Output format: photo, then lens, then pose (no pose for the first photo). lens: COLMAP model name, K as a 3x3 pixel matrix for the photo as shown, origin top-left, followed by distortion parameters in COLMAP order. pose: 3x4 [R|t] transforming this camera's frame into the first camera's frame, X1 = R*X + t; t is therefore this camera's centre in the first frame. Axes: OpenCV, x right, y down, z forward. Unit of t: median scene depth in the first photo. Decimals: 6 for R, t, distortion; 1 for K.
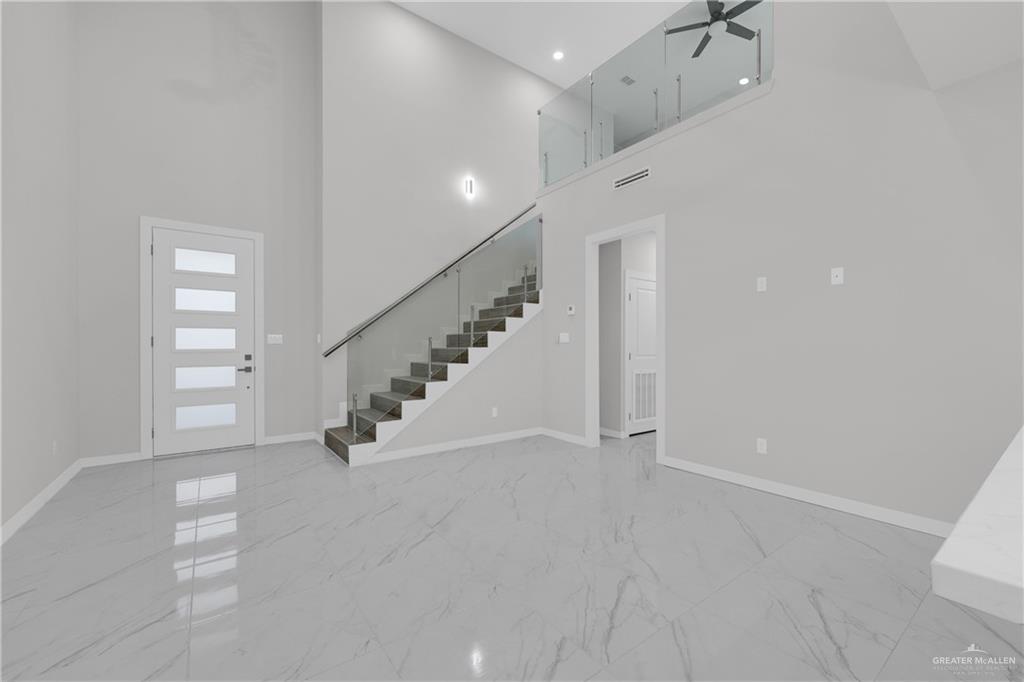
lens RADIAL K [[415.4, 0, 513.0], [0, 415.4, 349.3], [0, 0, 1]] dist [0.001430, 0.000145]
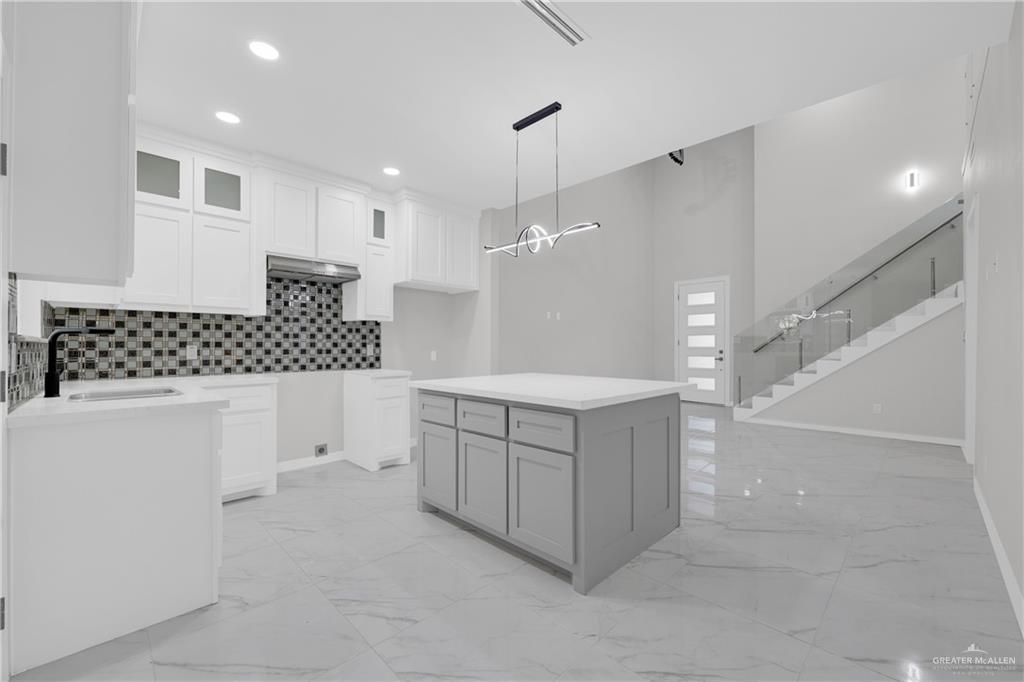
lens RADIAL K [[415.4, 0, 514.6], [0, 415.4, 343.3], [0, 0, 1]] dist [0.001430, 0.000145]
pose [[0.147711, -0.002002, -0.989028, 0.909163], [-0.000534, 0.999998, -0.002104, -0.011344], [0.989030, 0.000839, 0.147710, -0.070188]]
